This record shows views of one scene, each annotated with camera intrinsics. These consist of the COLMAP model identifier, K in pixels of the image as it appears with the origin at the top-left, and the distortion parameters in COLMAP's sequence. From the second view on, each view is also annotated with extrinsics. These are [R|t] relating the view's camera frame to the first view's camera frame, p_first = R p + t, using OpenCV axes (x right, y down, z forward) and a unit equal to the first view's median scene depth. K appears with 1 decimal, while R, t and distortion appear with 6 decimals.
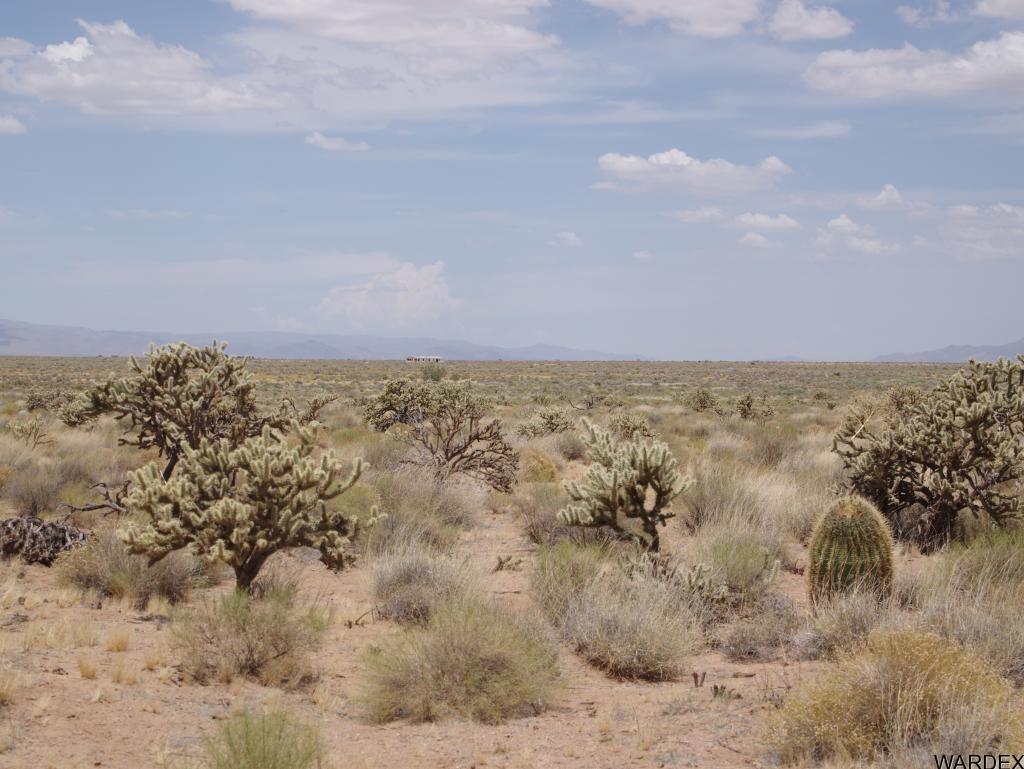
lens RADIAL K [[2159.8, 0, 512.0], [0, 2159.8, 384.5], [0, 0, 1]] dist [0.065951, 0.394376]
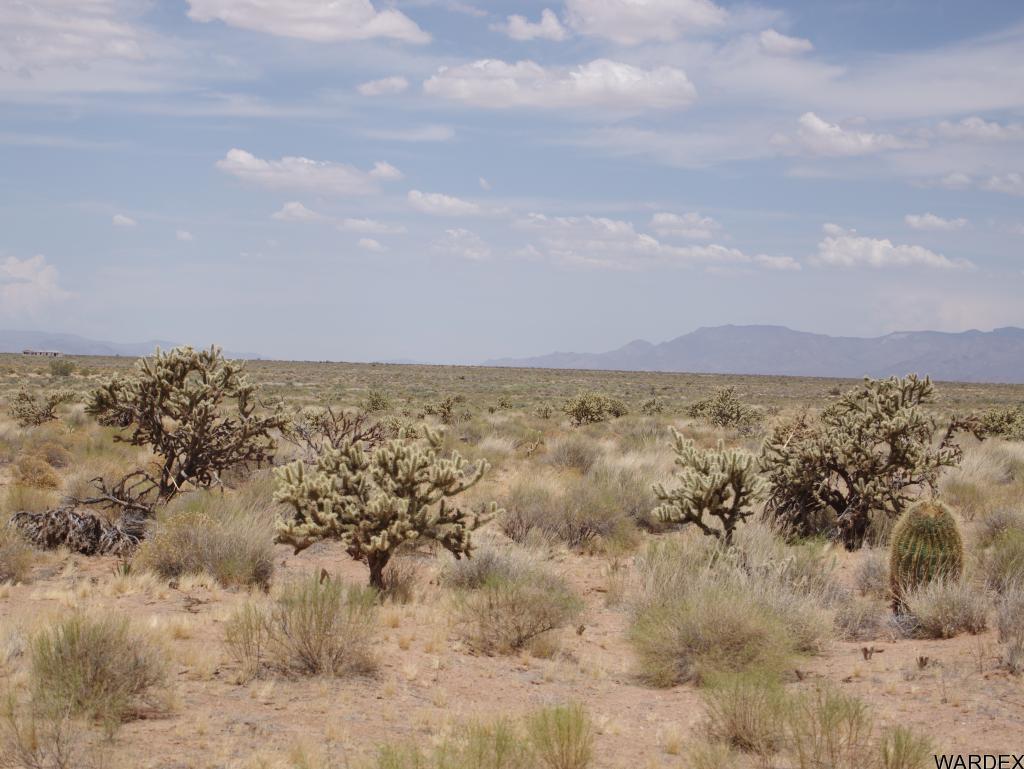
lens RADIAL K [[2159.8, 0, 512.0], [0, 2159.8, 384.5], [0, 0, 1]] dist [0.065951, 0.394376]
pose [[0.981383, 0.021474, 0.190856, -0.198152], [-0.021520, 0.999767, -0.001835, -0.002029], [-0.190851, -0.002306, 0.981616, -0.071394]]
